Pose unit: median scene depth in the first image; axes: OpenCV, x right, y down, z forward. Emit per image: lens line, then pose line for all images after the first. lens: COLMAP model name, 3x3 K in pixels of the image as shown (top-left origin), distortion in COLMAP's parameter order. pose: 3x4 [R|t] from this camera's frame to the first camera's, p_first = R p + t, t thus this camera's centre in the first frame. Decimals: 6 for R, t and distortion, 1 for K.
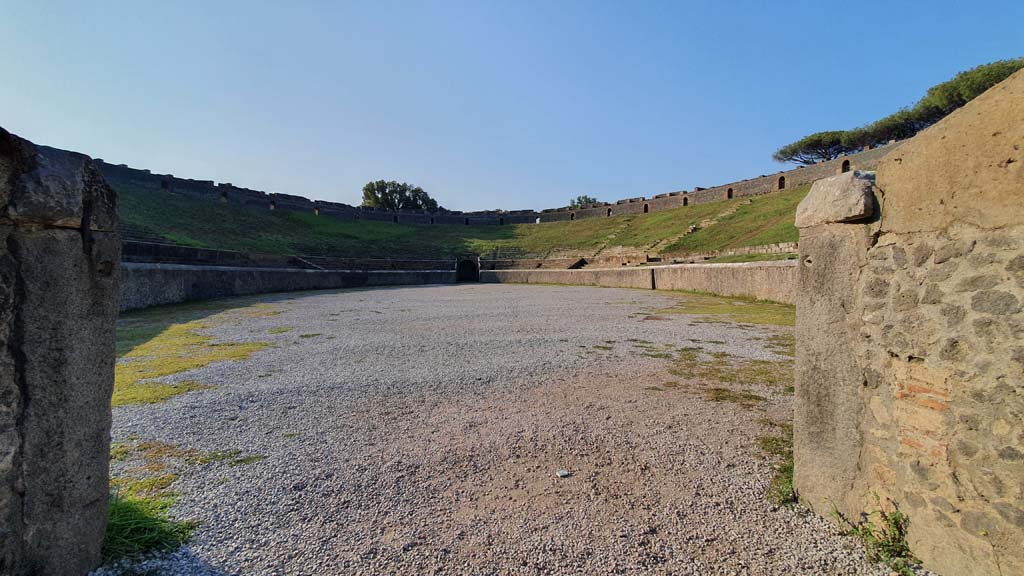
lens RADIAL K [[413.9, 0, 505.0], [0, 413.9, 291.8], [0, 0, 1]] dist [0.002624, -0.004505]
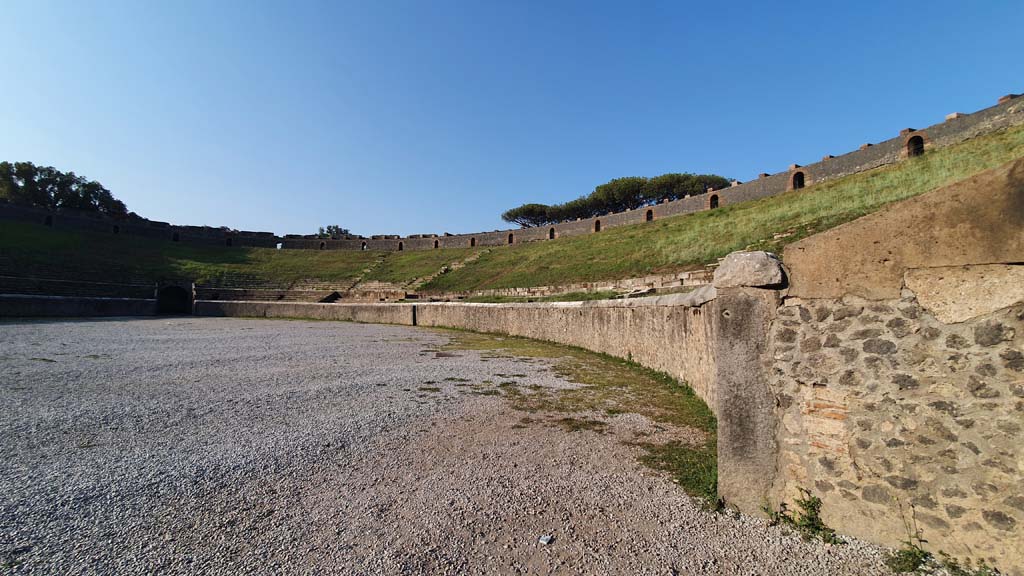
lens RADIAL K [[413.9, 0, 508.5], [0, 413.9, 289.7], [0, 0, 1]] dist [0.002624, -0.004505]
pose [[0.820662, 0.053817, 0.568874, -0.587679], [-0.002388, 0.995869, -0.090767, -0.028855], [-0.571409, 0.073131, 0.817400, 0.319482]]
